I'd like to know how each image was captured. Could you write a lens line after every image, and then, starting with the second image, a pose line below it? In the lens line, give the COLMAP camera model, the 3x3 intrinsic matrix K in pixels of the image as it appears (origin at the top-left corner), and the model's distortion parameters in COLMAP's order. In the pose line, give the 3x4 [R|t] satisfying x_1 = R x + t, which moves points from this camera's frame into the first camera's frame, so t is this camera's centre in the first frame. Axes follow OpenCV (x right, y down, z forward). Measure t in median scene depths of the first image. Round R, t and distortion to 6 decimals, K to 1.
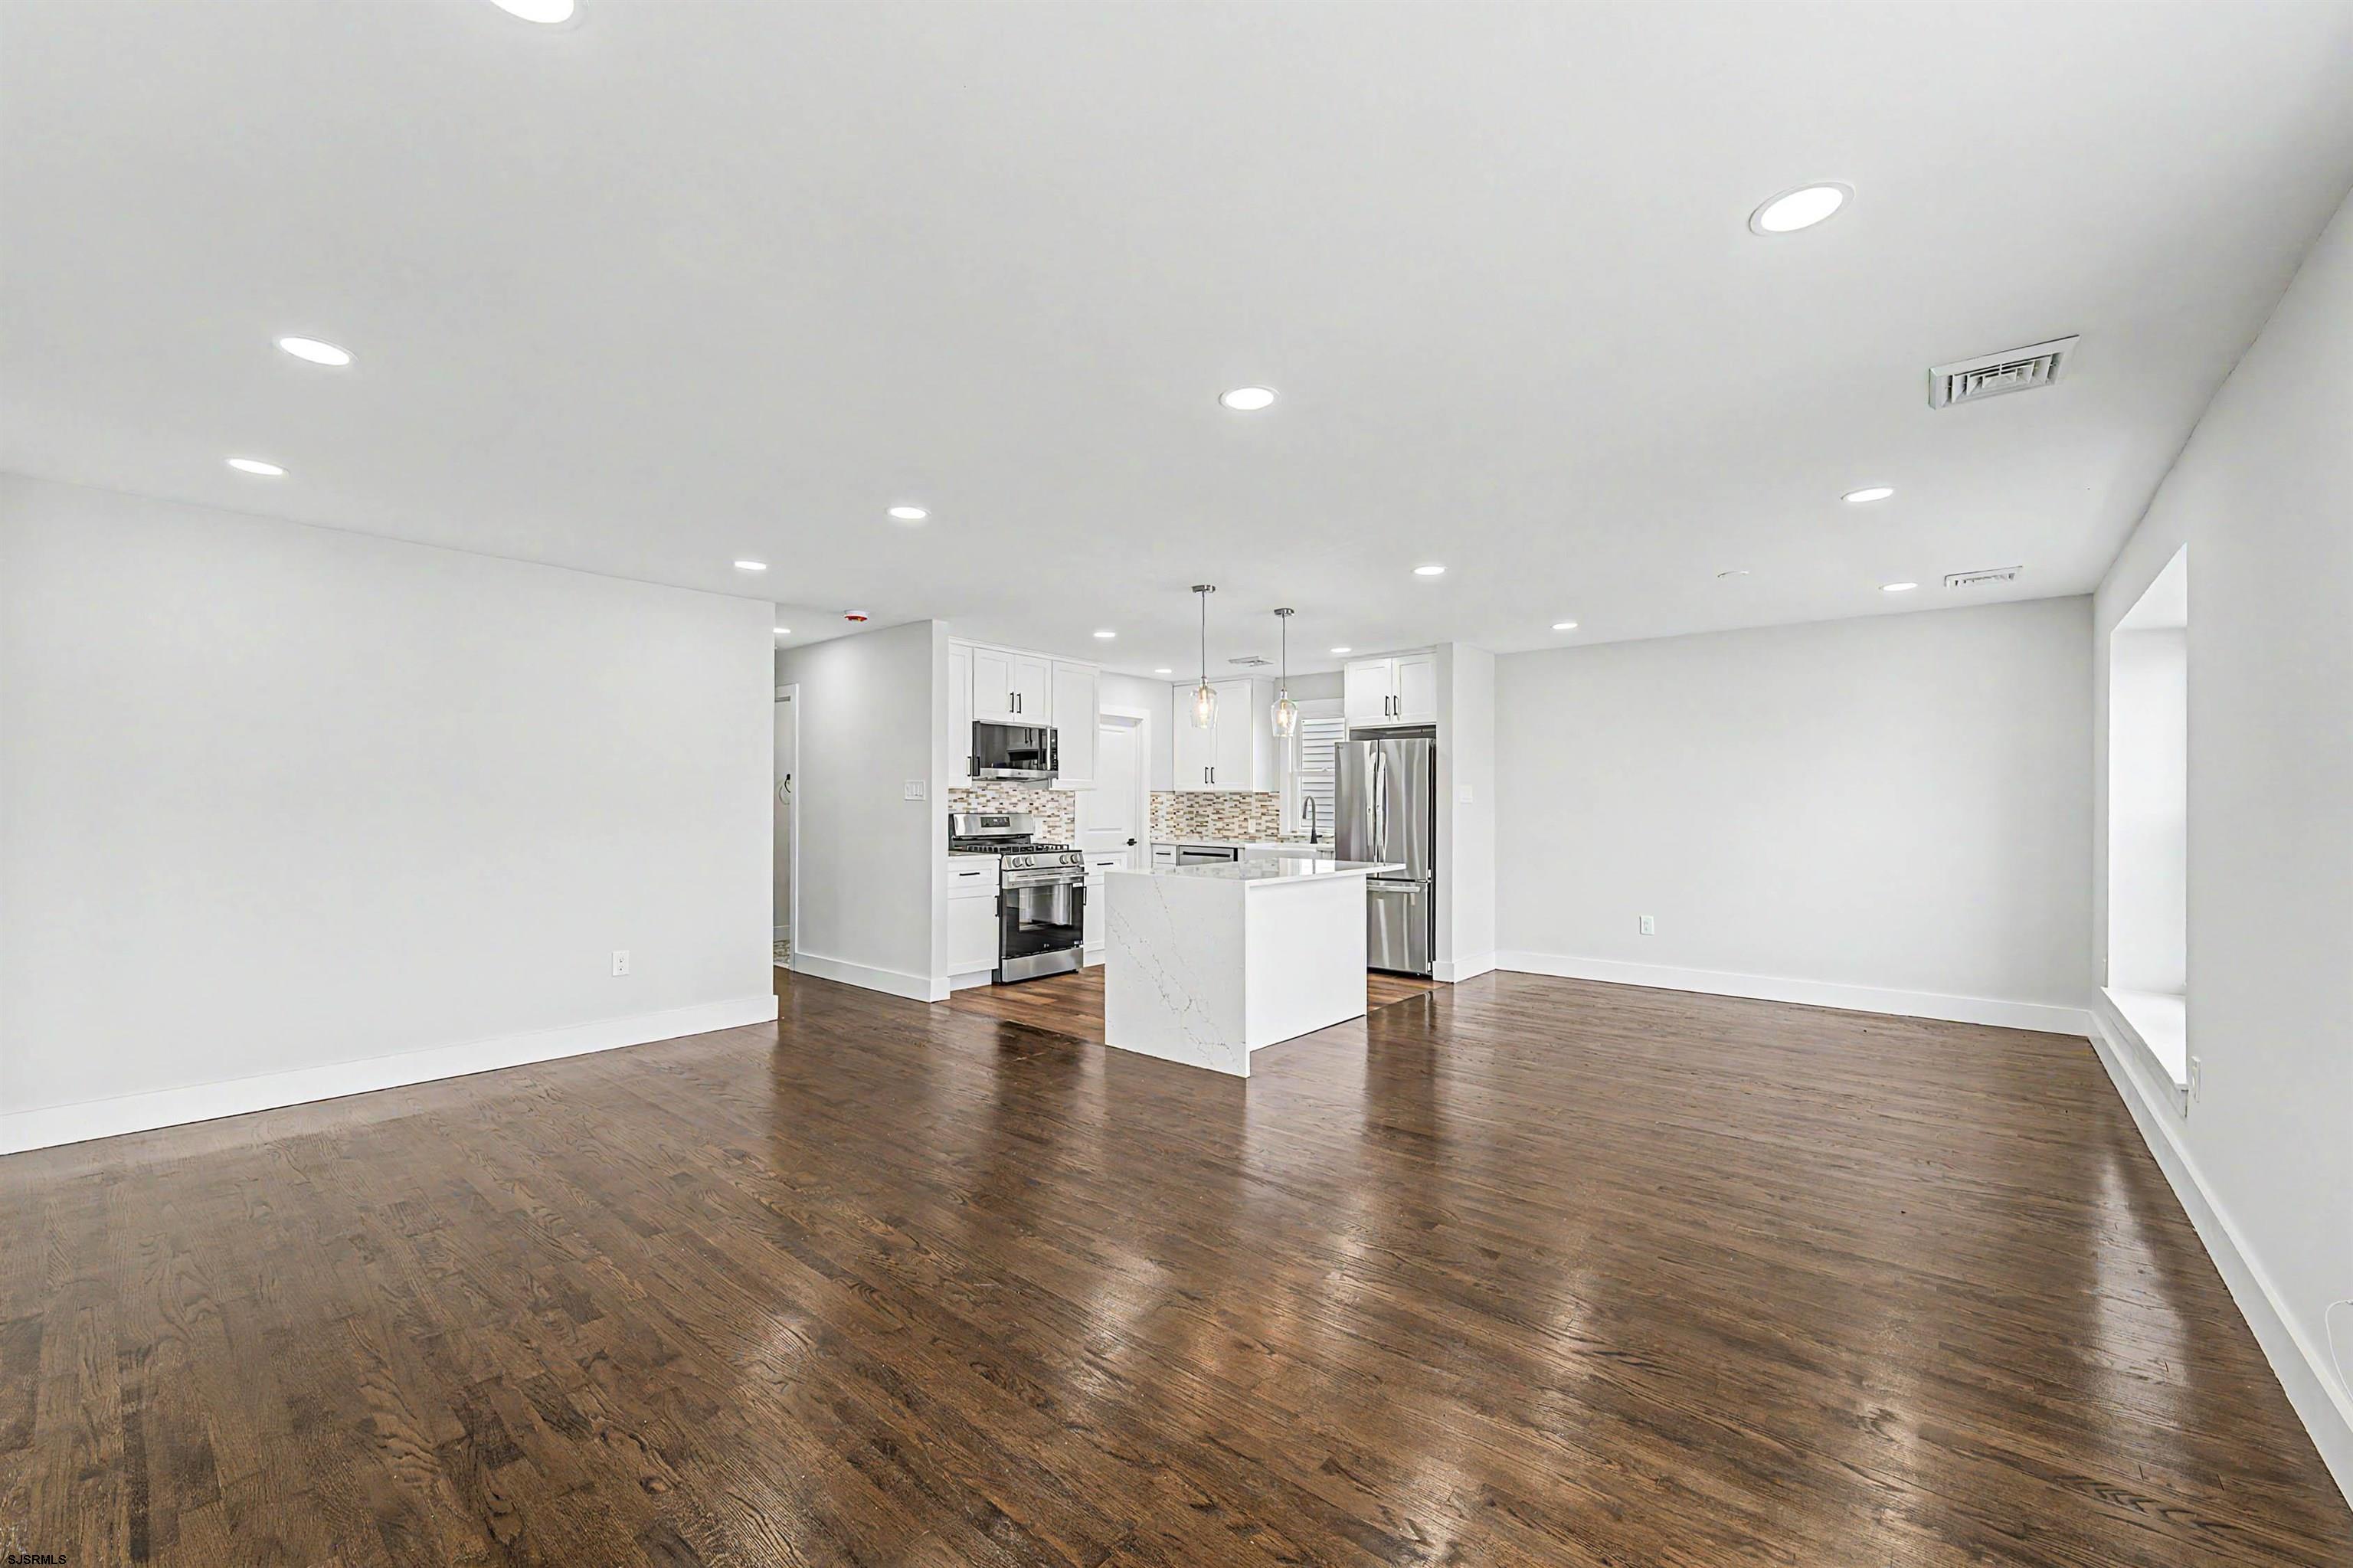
lens RADIAL K [[940.6, 0, 1176.5], [0, 940.6, 784.0], [0, 0, 1]] dist [-0.000408, -0.000045]
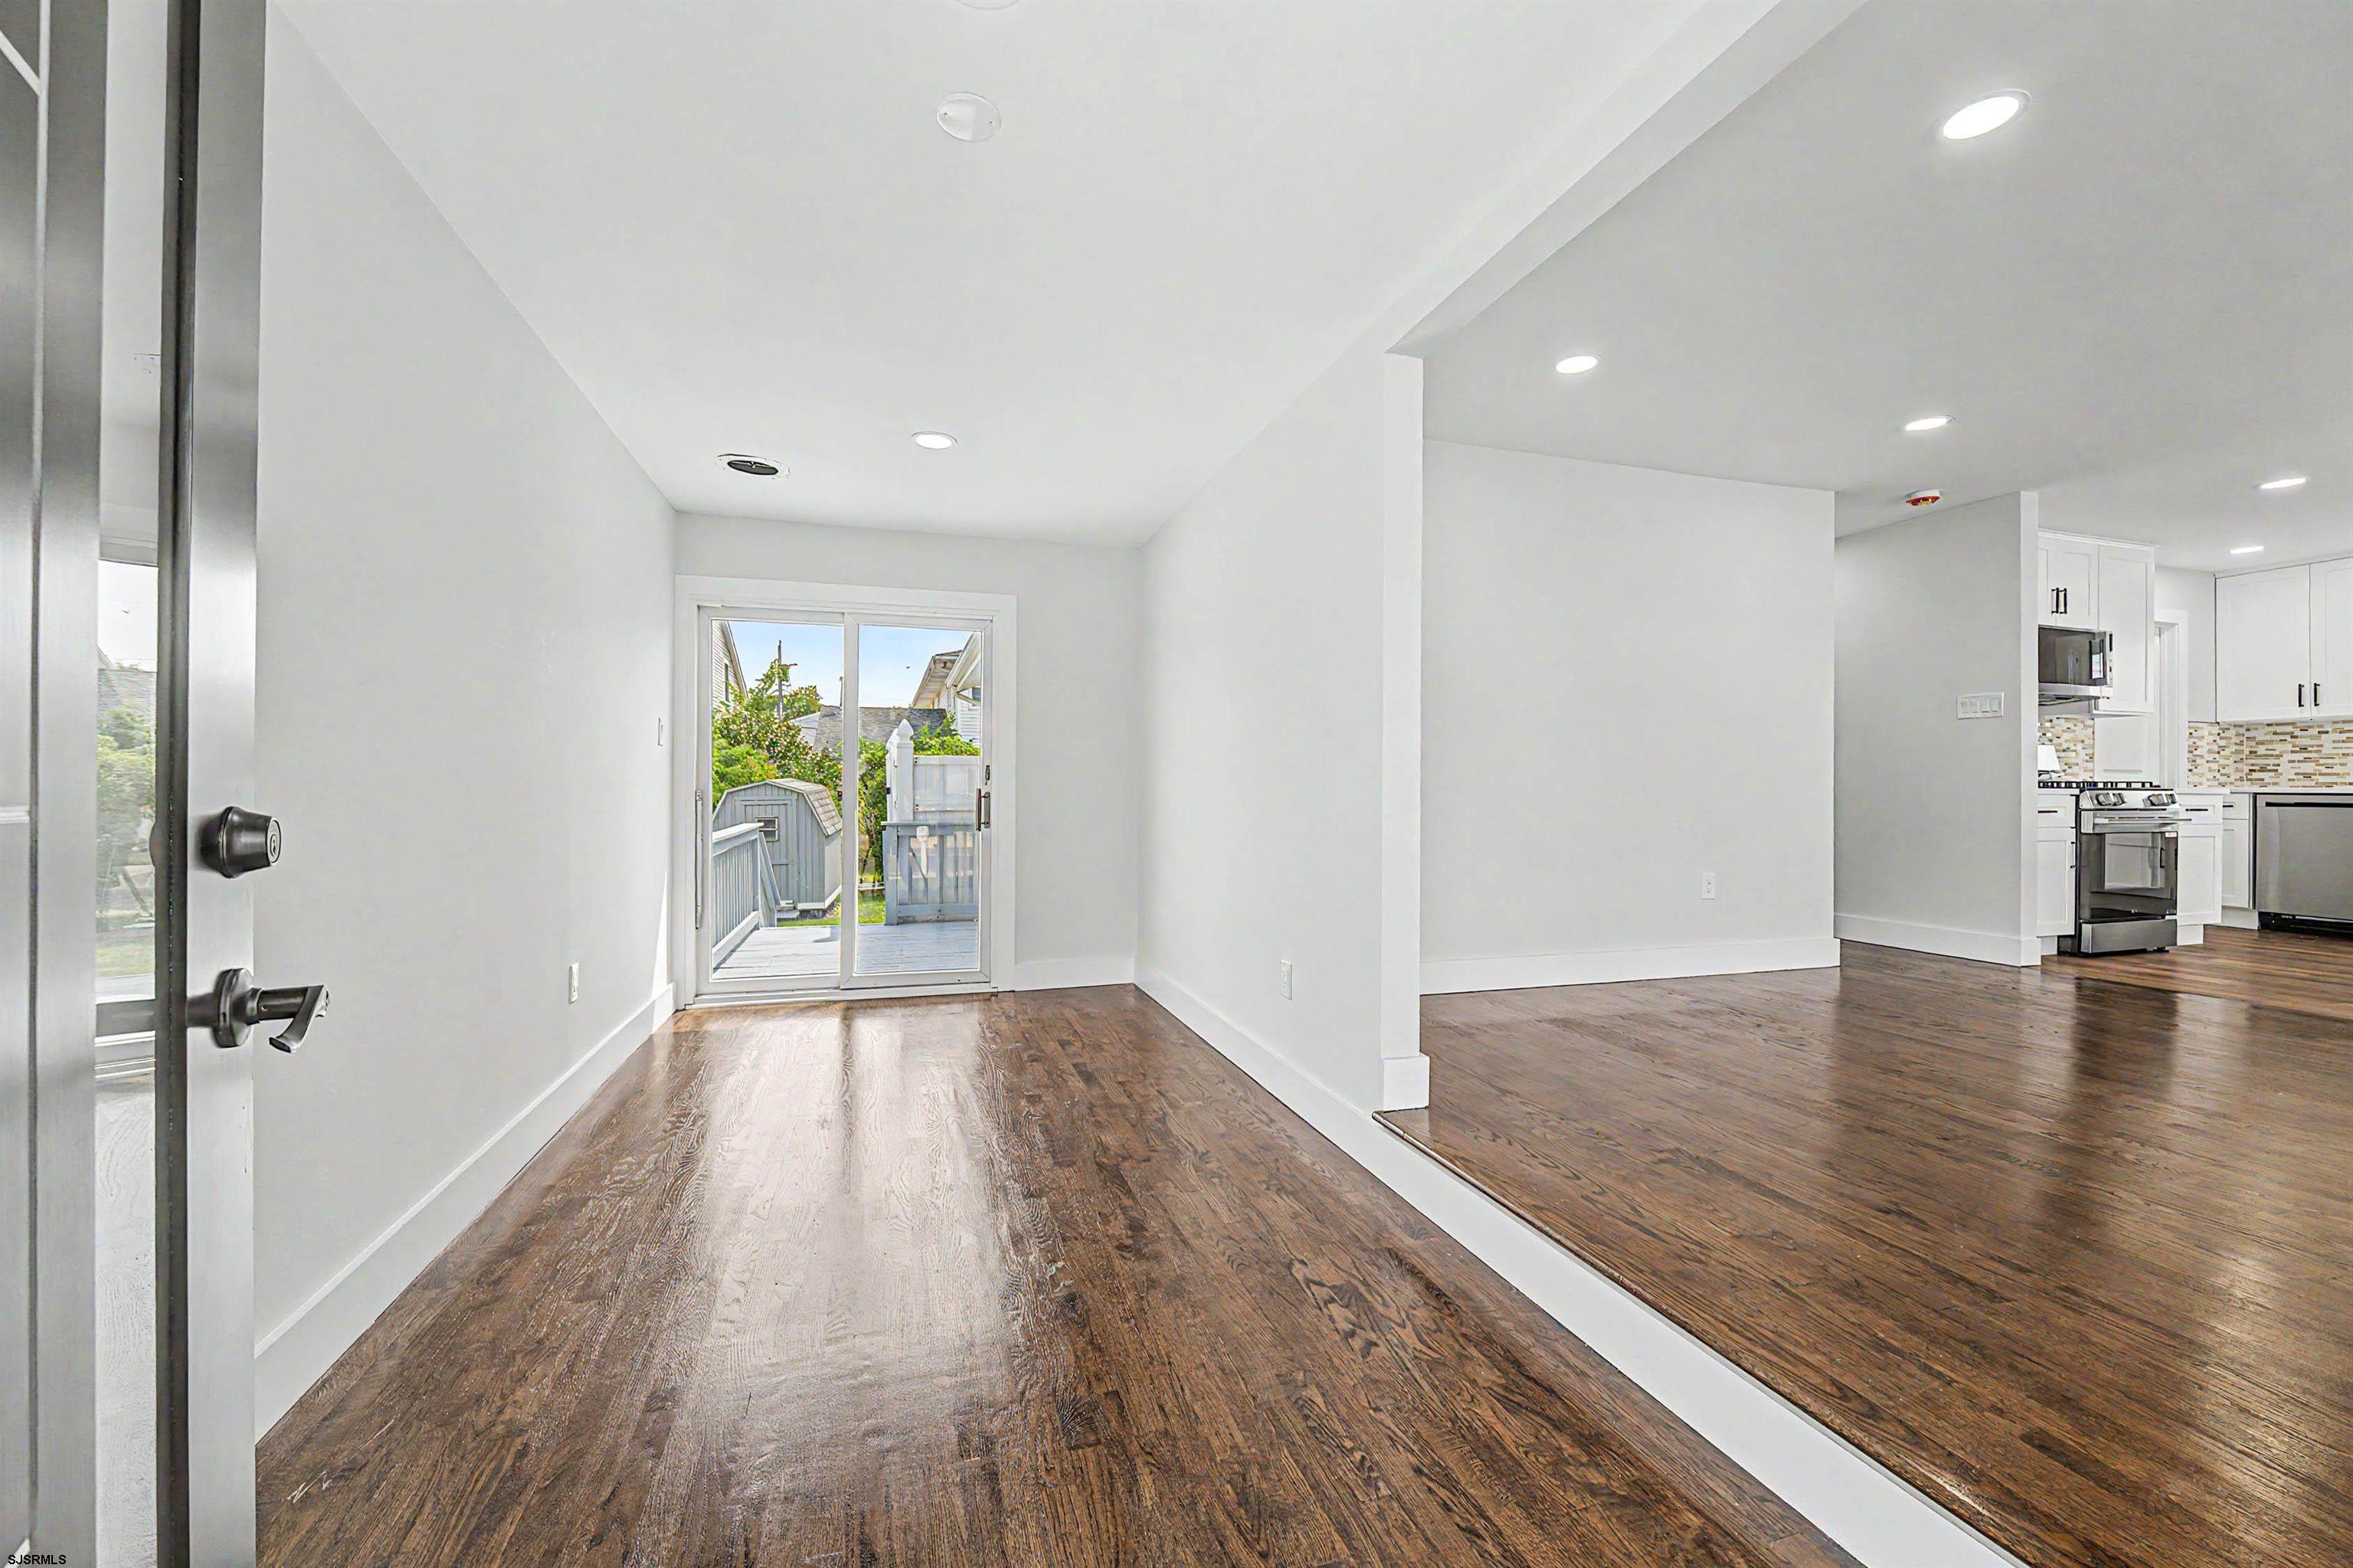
lens RADIAL K [[940.6, 0, 1176.5], [0, 940.6, 784.0], [0, 0, 1]] dist [-0.000408, -0.000045]
pose [[0.838445, -0.000083, -0.544986, -0.387295], [0.009634, 0.999846, 0.014670, 0.051289], [0.544900, -0.017550, 0.838317, -0.065239]]
